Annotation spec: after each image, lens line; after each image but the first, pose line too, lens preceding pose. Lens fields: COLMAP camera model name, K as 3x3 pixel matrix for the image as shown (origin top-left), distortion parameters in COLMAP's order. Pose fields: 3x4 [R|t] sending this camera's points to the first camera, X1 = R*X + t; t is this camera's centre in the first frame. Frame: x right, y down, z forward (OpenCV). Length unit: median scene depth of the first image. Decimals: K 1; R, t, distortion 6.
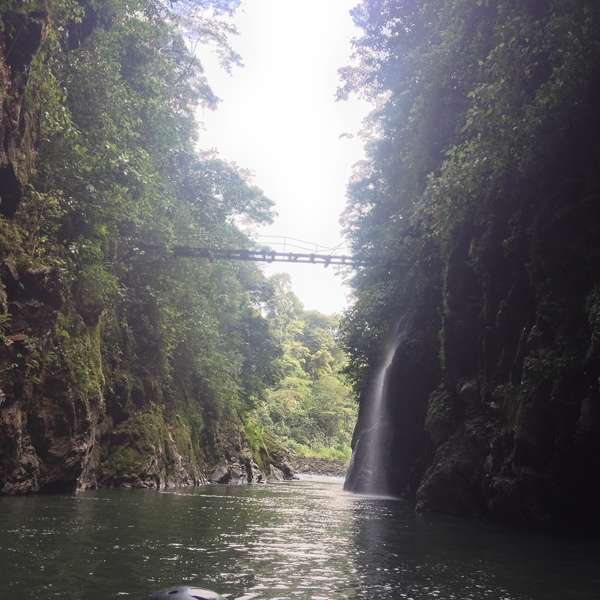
lens RADIAL K [[792.9, 0, 300.9], [0, 792.9, 296.9], [0, 0, 1]] dist [0.162061, 0.000000]
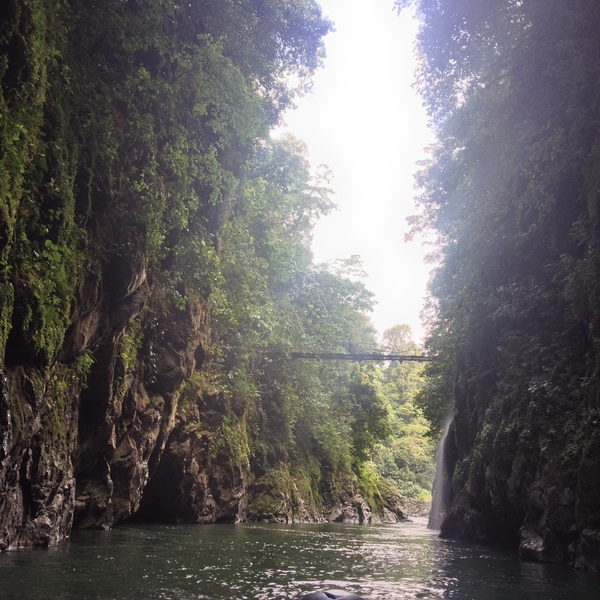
lens RADIAL K [[792.9, 0, 295.5], [0, 792.9, 301.9], [0, 0, 1]] dist [0.162061, 0.000000]
pose [[0.985004, -0.040205, -0.167784, 0.085534], [0.032677, 0.998342, -0.047393, -0.081050], [0.169411, 0.041199, 0.984684, -0.388631]]
